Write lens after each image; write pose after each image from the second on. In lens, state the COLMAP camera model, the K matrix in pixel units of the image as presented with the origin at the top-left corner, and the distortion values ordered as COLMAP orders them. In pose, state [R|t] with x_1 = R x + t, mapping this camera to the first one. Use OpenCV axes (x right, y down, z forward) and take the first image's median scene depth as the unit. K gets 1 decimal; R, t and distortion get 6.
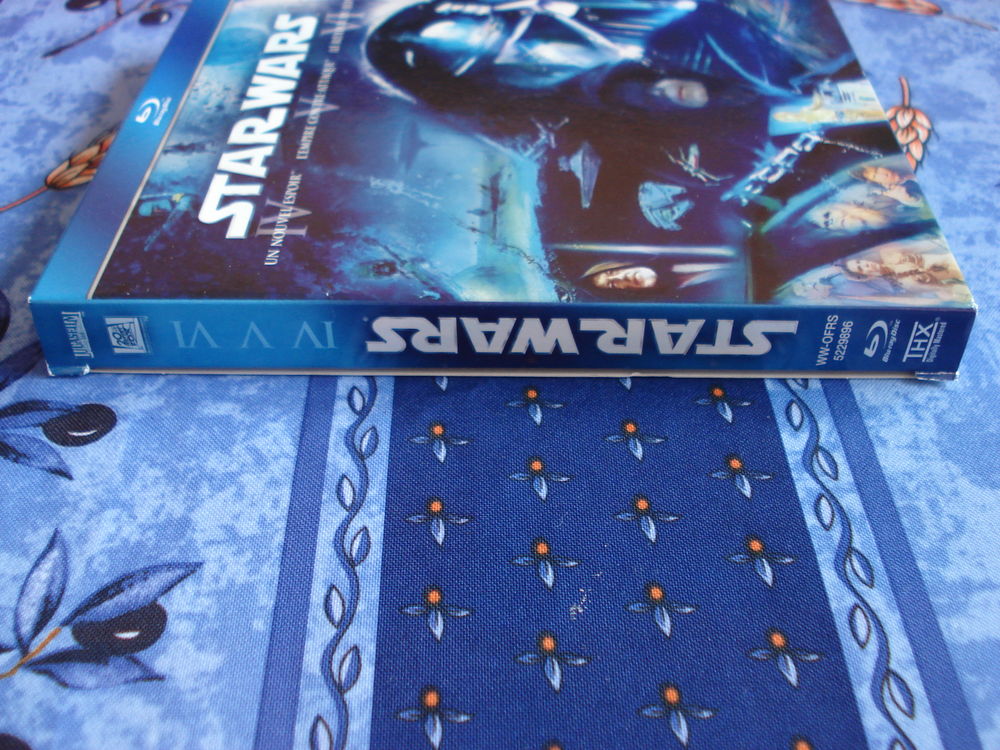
lens RADIAL K [[1134.7, 0, 500.6], [0, 1134.7, 373.1], [0, 0, 1]] dist [-0.117821, 0.000000]
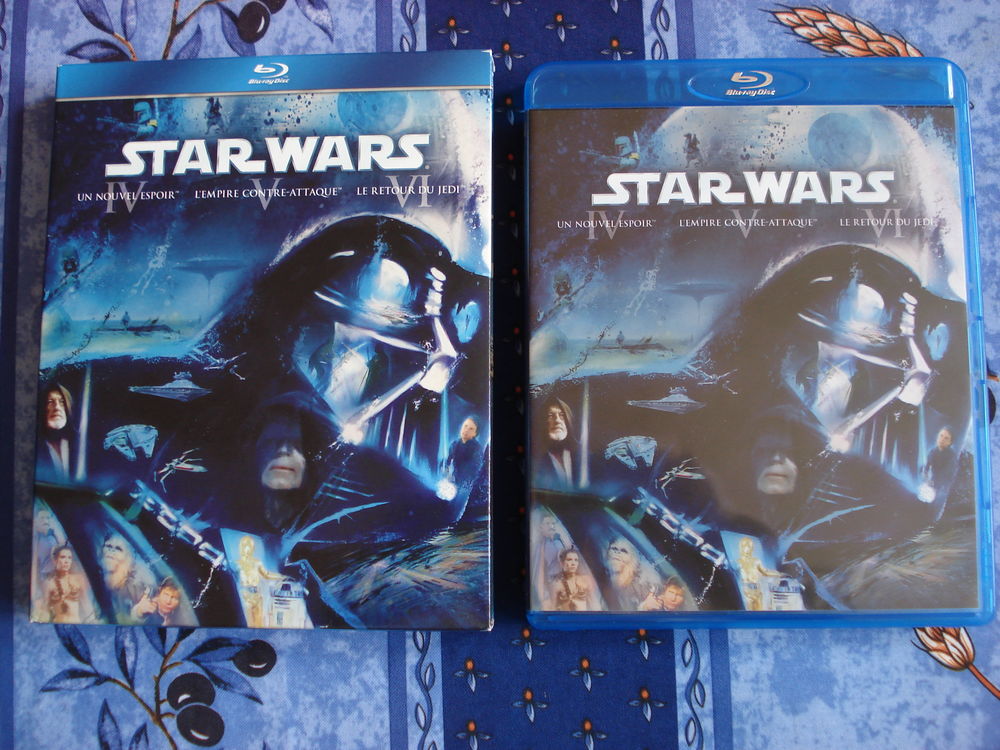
lens RADIAL K [[1134.7, 0, 503.9], [0, 1134.7, 372.3], [0, 0, 1]] dist [-0.117821, 0.000000]
pose [[0.019566, 0.994074, -0.106934, 0.210270], [-0.631069, 0.095236, 0.769858, -1.522053], [0.775480, 0.052420, 0.629193, 0.416041]]
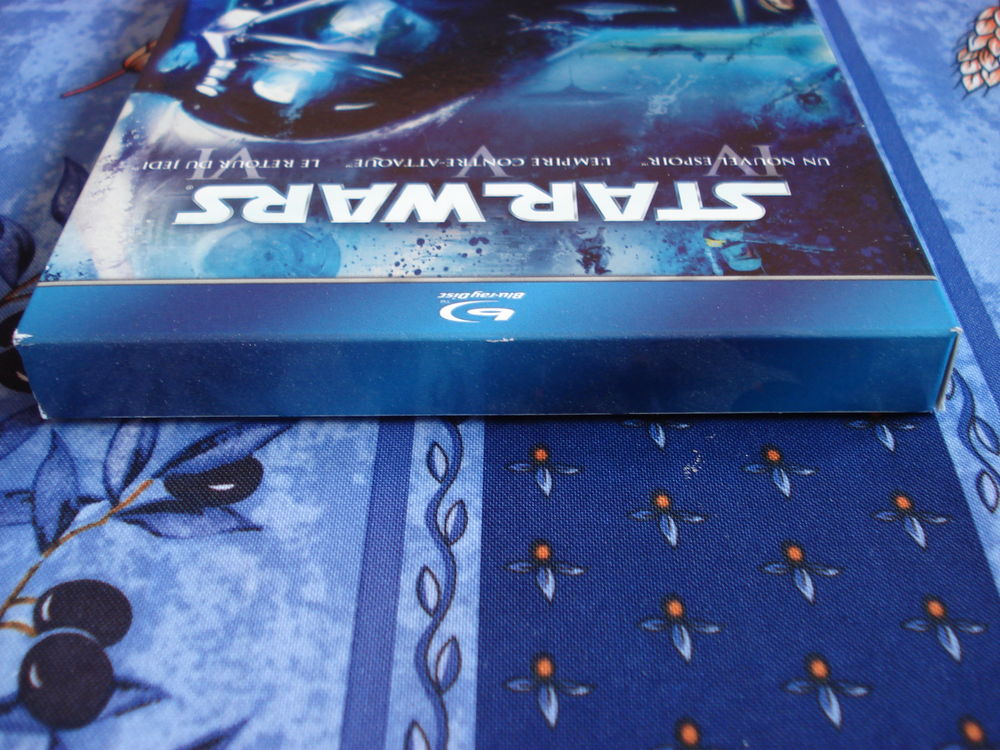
lens RADIAL K [[1134.7, 0, 501.6], [0, 1134.7, 374.4], [0, 0, 1]] dist [-0.117821, 0.000000]
pose [[-0.018530, -0.680610, 0.732412, -0.873354], [0.677748, 0.530002, 0.509662, -0.576032], [-0.735061, 0.505835, 0.451461, 0.769315]]
